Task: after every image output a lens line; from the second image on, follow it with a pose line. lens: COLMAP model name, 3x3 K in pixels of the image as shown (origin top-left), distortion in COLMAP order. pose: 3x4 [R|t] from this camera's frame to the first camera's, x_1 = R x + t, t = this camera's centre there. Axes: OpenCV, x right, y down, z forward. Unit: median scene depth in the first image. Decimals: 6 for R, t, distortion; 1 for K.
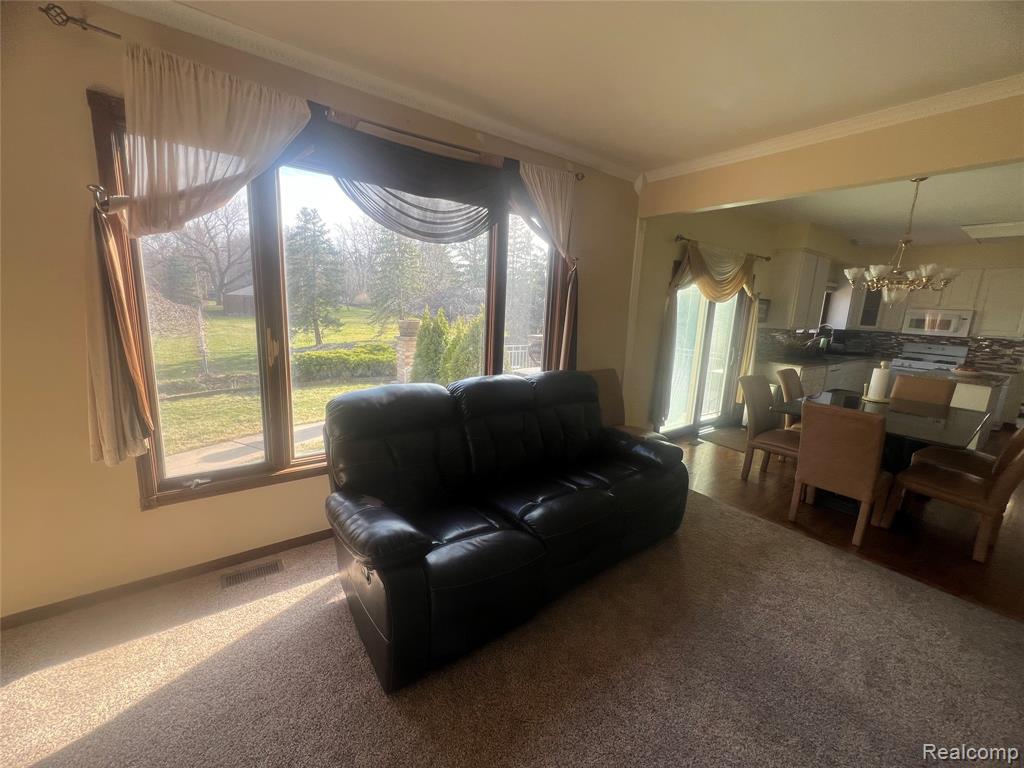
lens RADIAL K [[411.2, 0, 505.2], [0, 411.2, 383.0], [0, 0, 1]] dist [-0.003125, 0.000523]
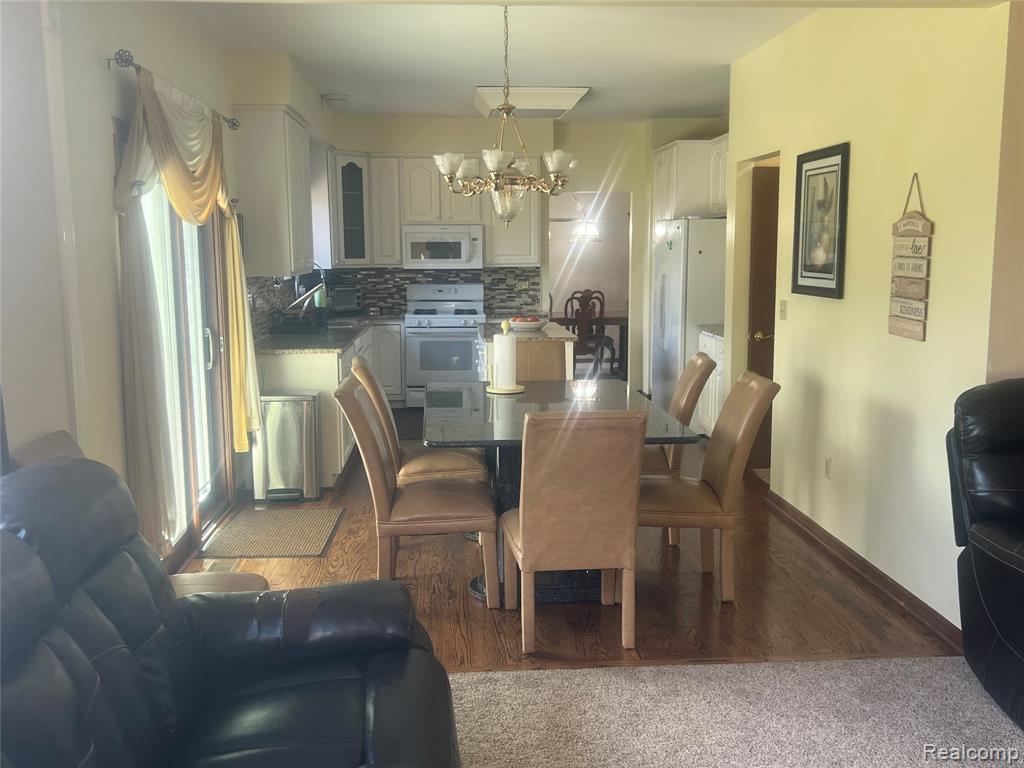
lens RADIAL K [[1007.3, 0, 514.0], [0, 1007.3, 385.9], [0, 0, 1]] dist [0.048126, 0.000000]
pose [[0.530551, -0.163562, 0.831723, -0.167311], [0.190467, 0.979119, 0.071051, -0.043908], [-0.825977, 0.120720, 0.550625, 0.173420]]
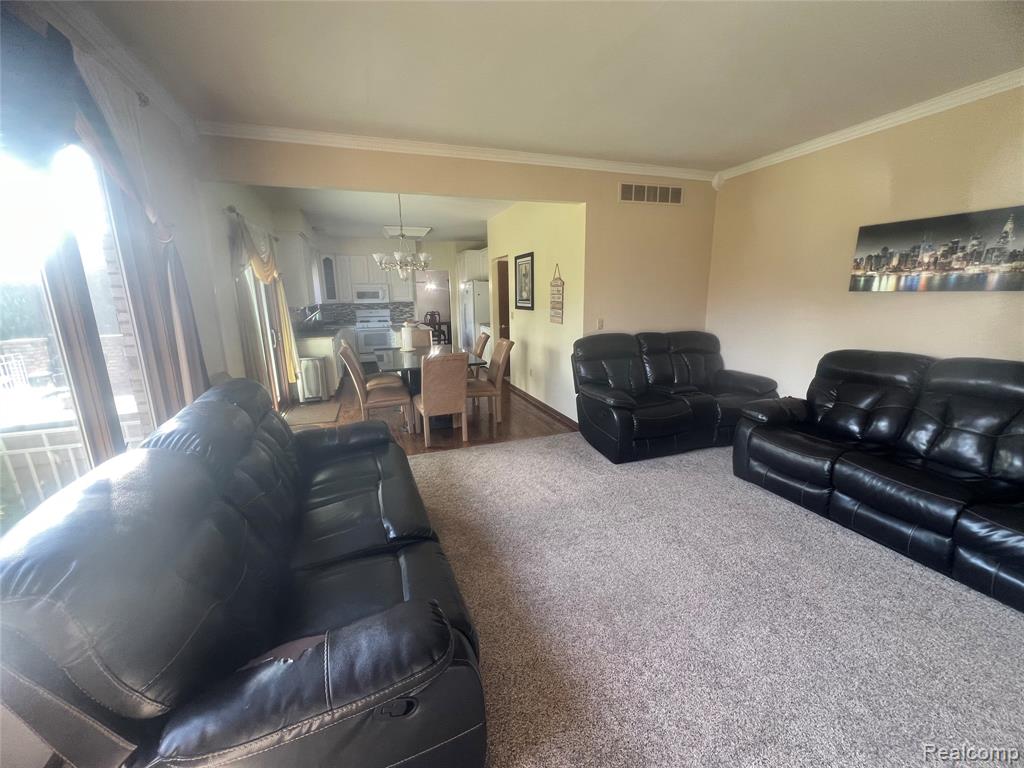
lens RADIAL K [[411.2, 0, 512.2], [0, 411.2, 383.2], [0, 0, 1]] dist [-0.003125, 0.000523]
pose [[0.281977, -0.252946, 0.925477, -0.234277], [0.210748, 0.957390, 0.197457, -0.038530], [-0.935988, 0.139364, 0.323270, 0.170053]]
